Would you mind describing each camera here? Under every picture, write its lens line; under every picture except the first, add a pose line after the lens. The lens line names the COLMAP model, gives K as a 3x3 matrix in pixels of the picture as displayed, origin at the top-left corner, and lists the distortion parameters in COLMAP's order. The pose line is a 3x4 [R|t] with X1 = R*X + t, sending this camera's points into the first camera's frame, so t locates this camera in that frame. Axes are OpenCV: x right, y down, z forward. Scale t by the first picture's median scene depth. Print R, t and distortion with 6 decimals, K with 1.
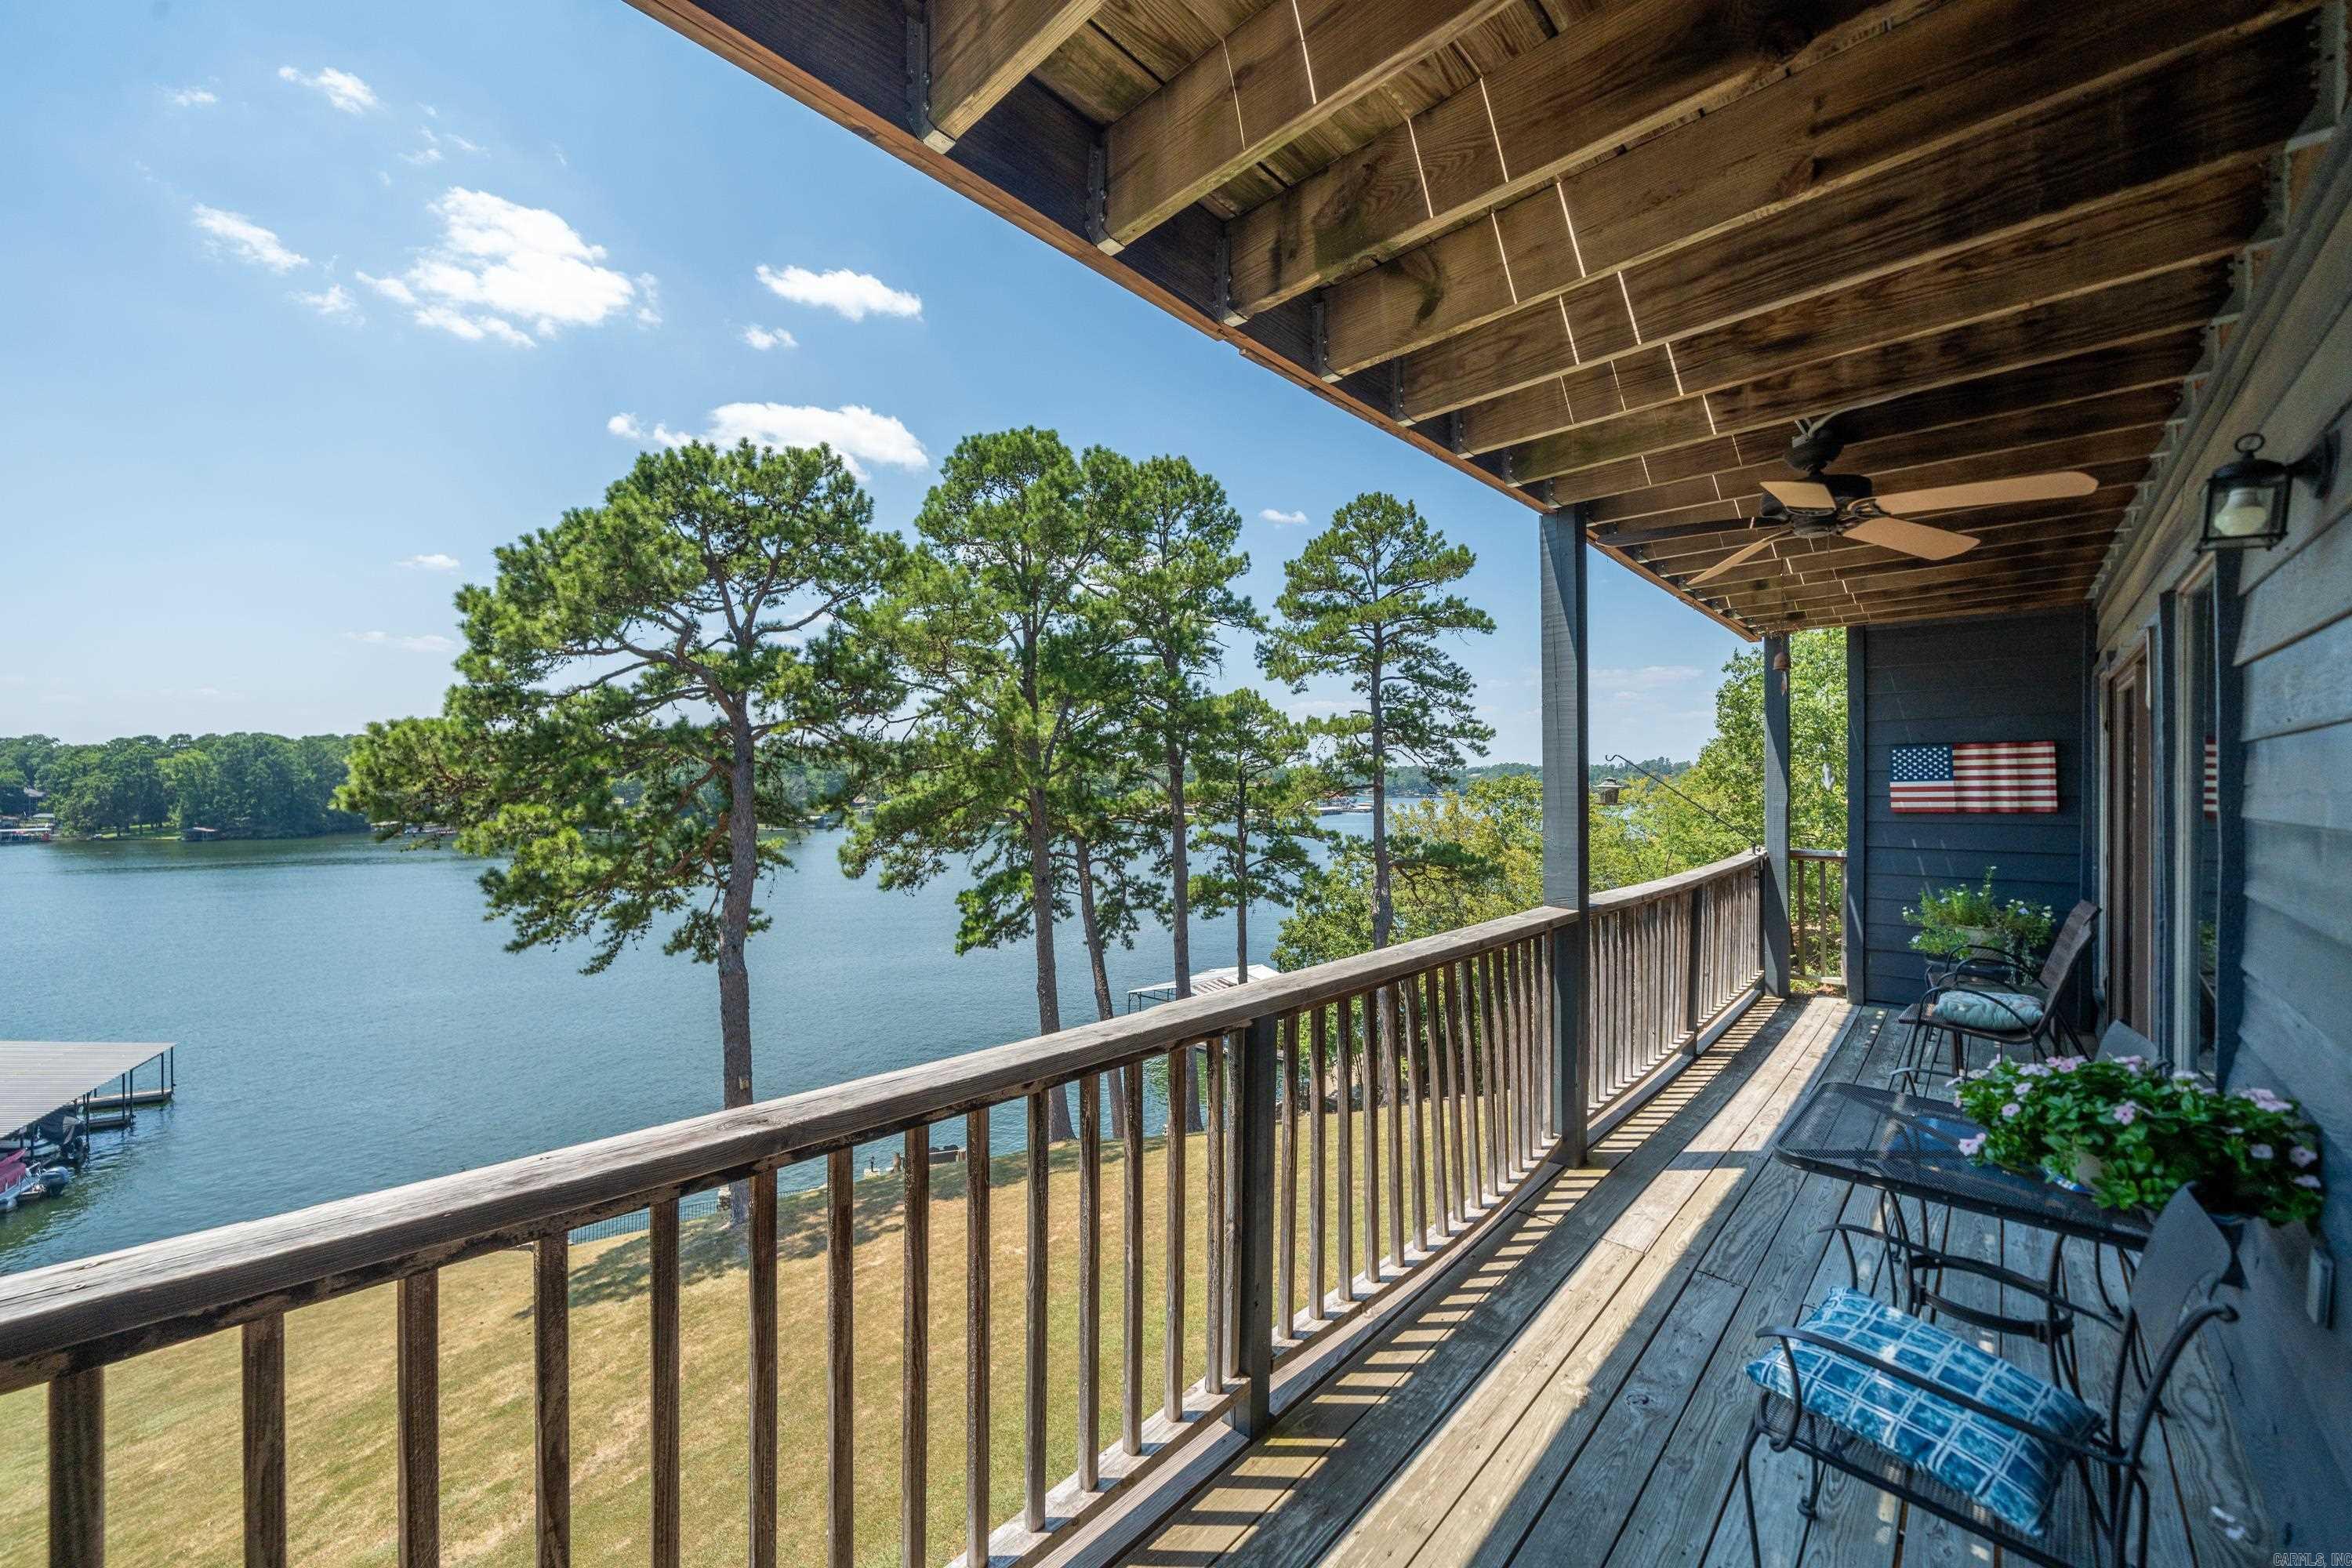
lens RADIAL K [[896.7, 0, 1176.0], [0, 896.7, 784.0], [0, 0, 1]] dist [-0.001279, 0.000014]
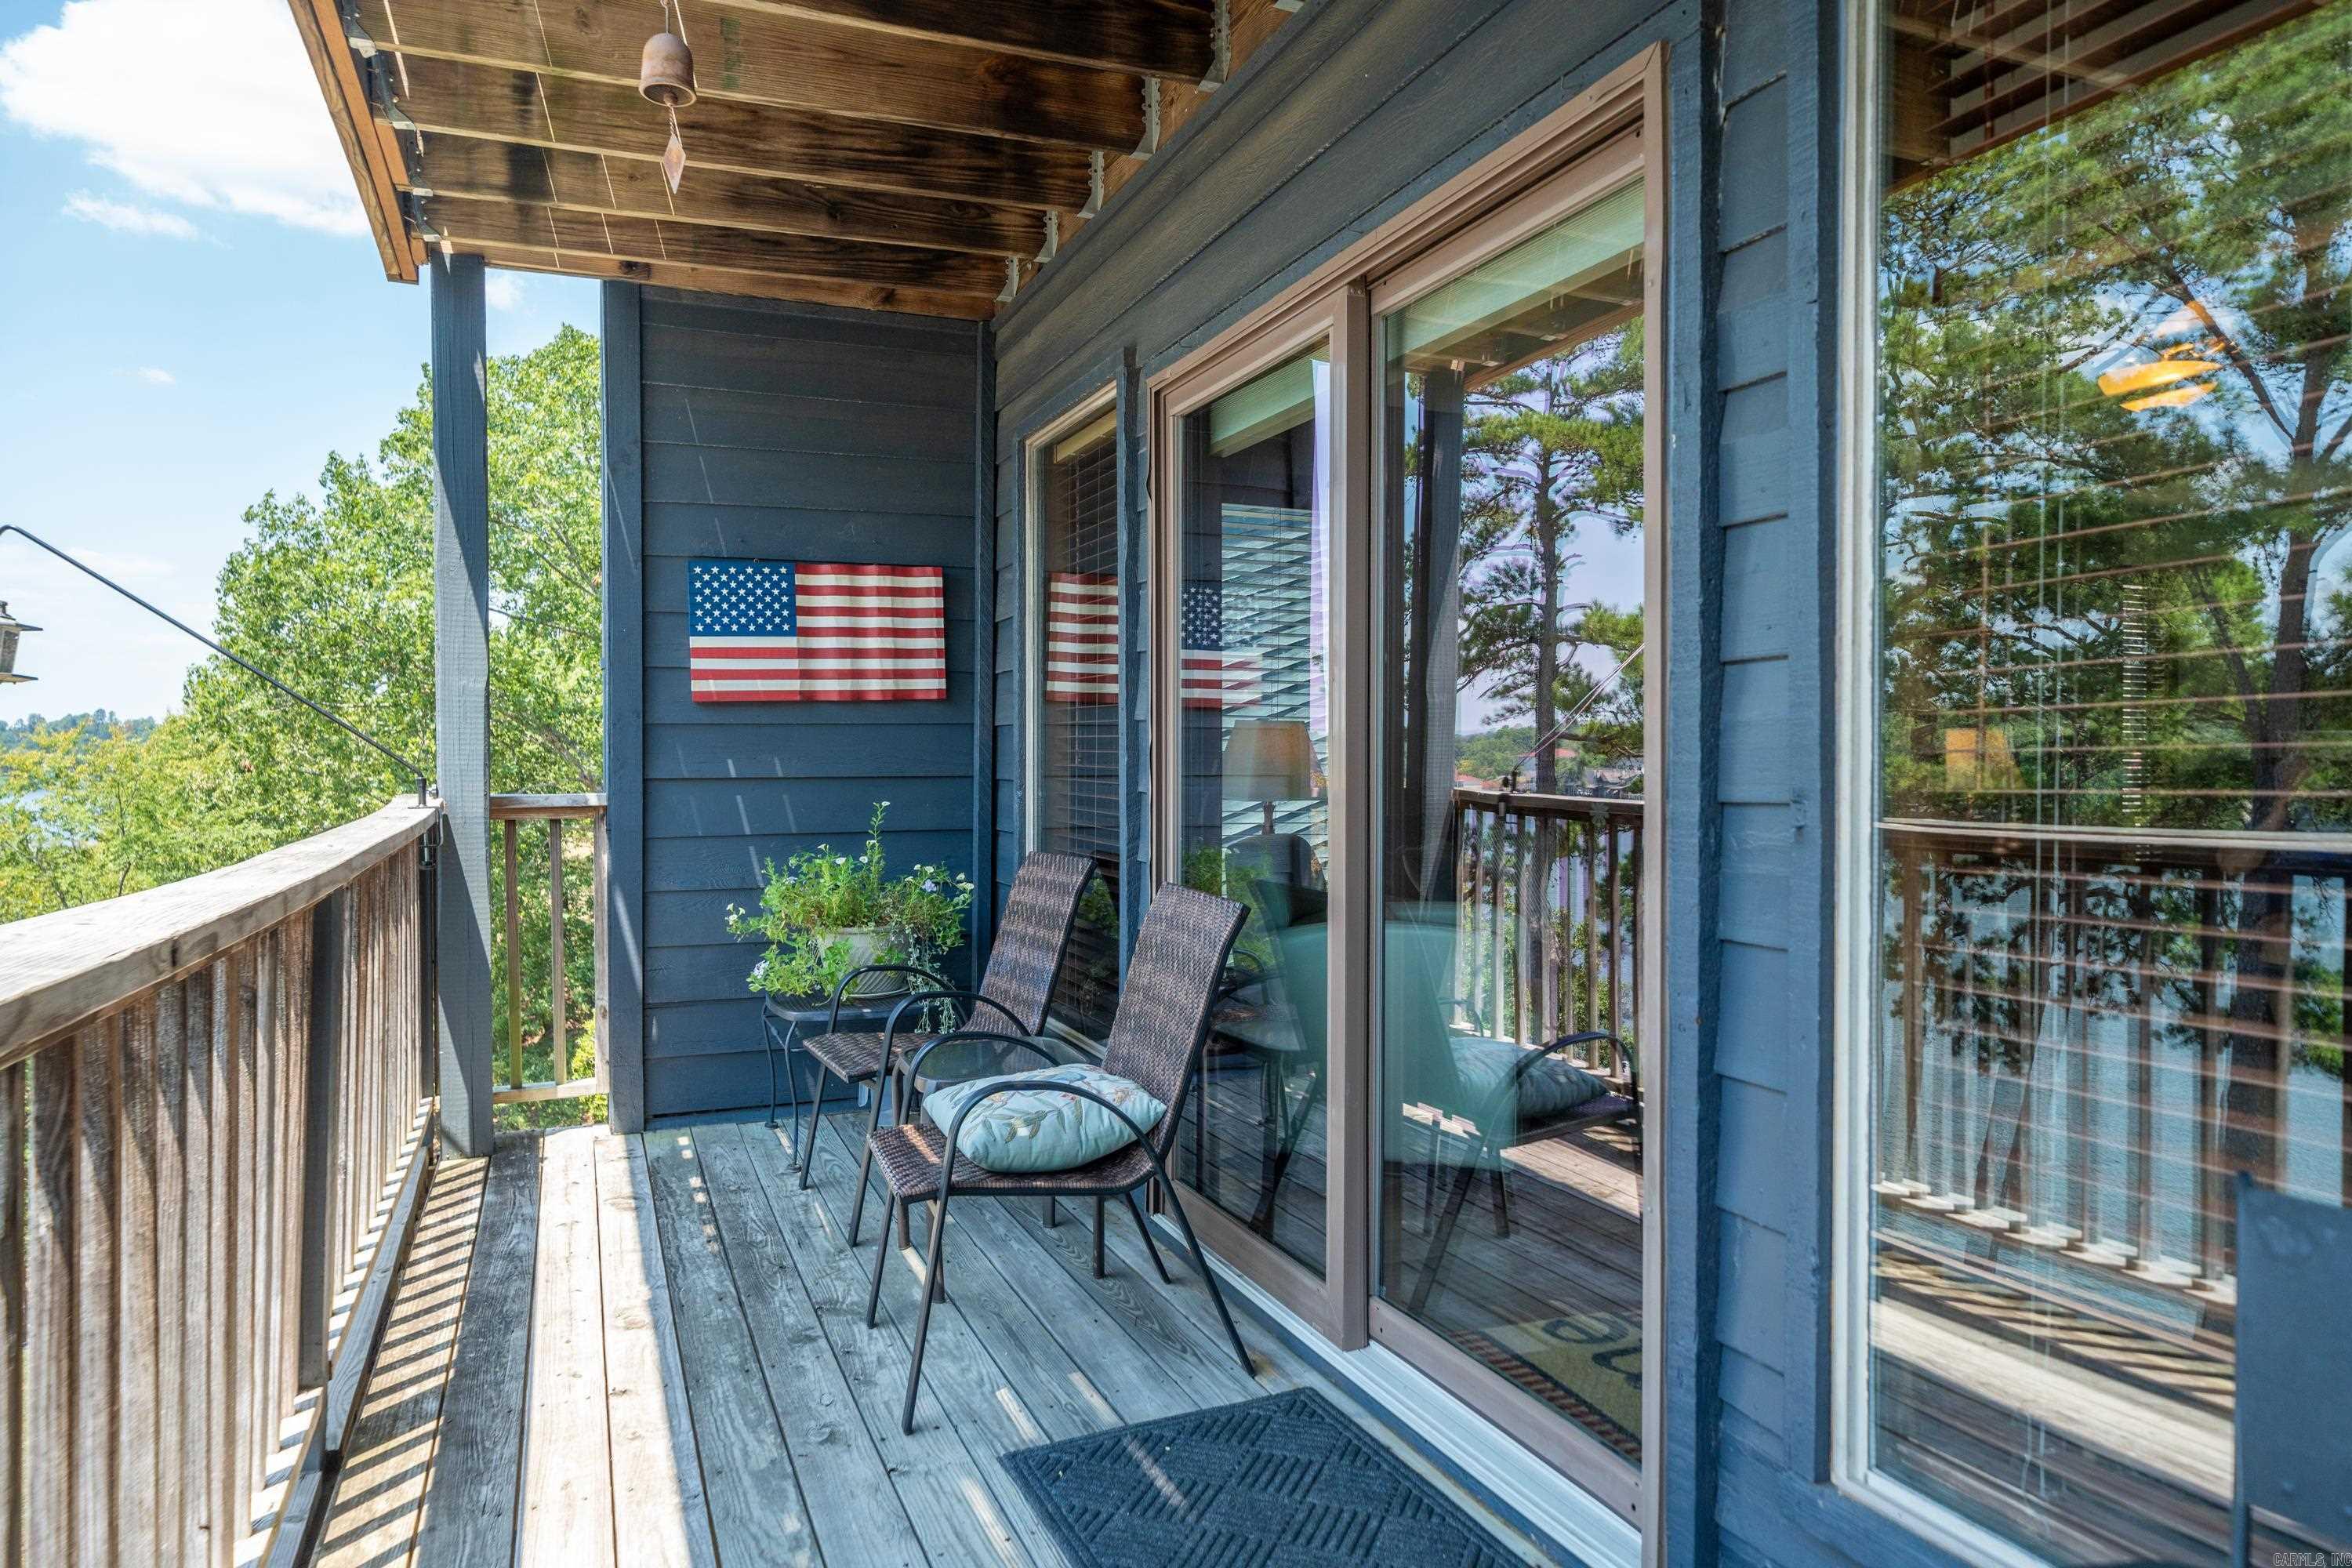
lens RADIAL K [[1545.1, 0, 1223.5], [0, 1545.1, 746.1], [0, 0, 1]] dist [-0.001766, 0.002071]
pose [[0.432470, -0.009041, 0.901603, 0.188693], [0.001945, 0.999957, 0.009094, 0.045242], [-0.901646, -0.002179, 0.432469, 0.389602]]
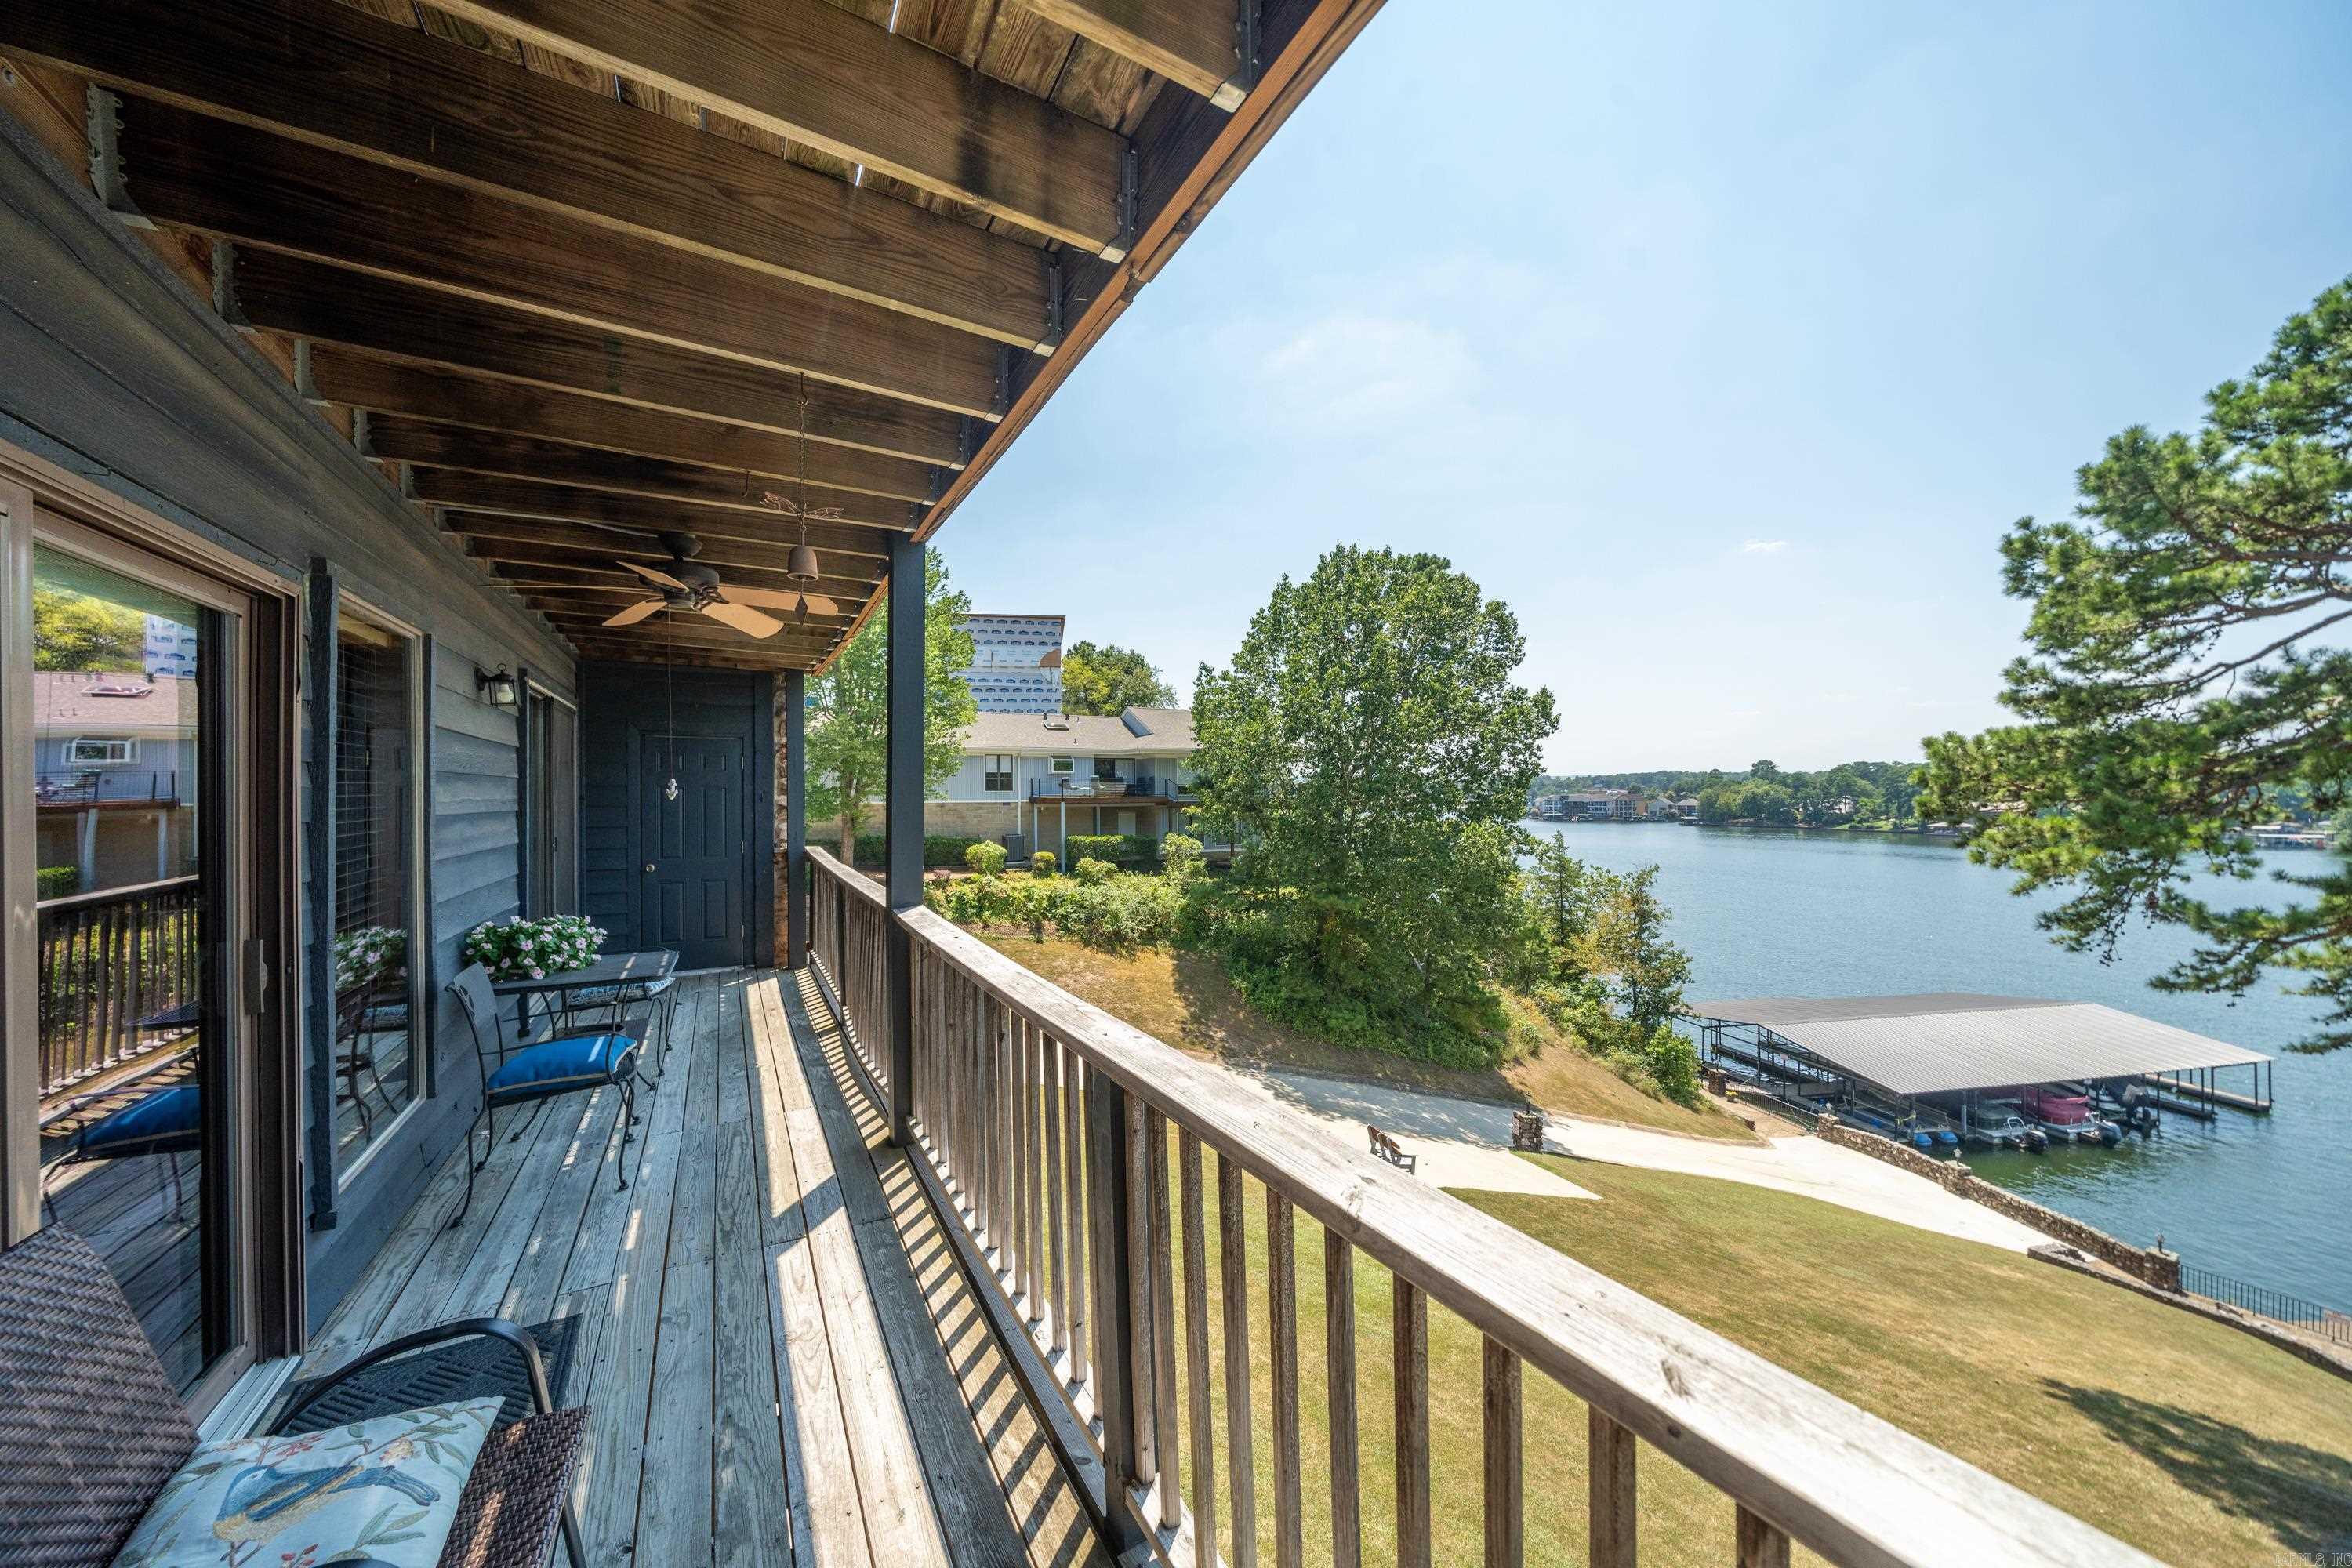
lens RADIAL K [[808.7, 0, 1159.1], [0, 808.7, 789.6], [0, 0, 1]] dist [0.000409, 0.000084]
pose [[-0.322191, -0.006394, -0.946653, 0.682557], [0.003920, 0.999960, -0.008089, 0.002574], [0.946667, -0.006317, -0.322153, 0.866450]]
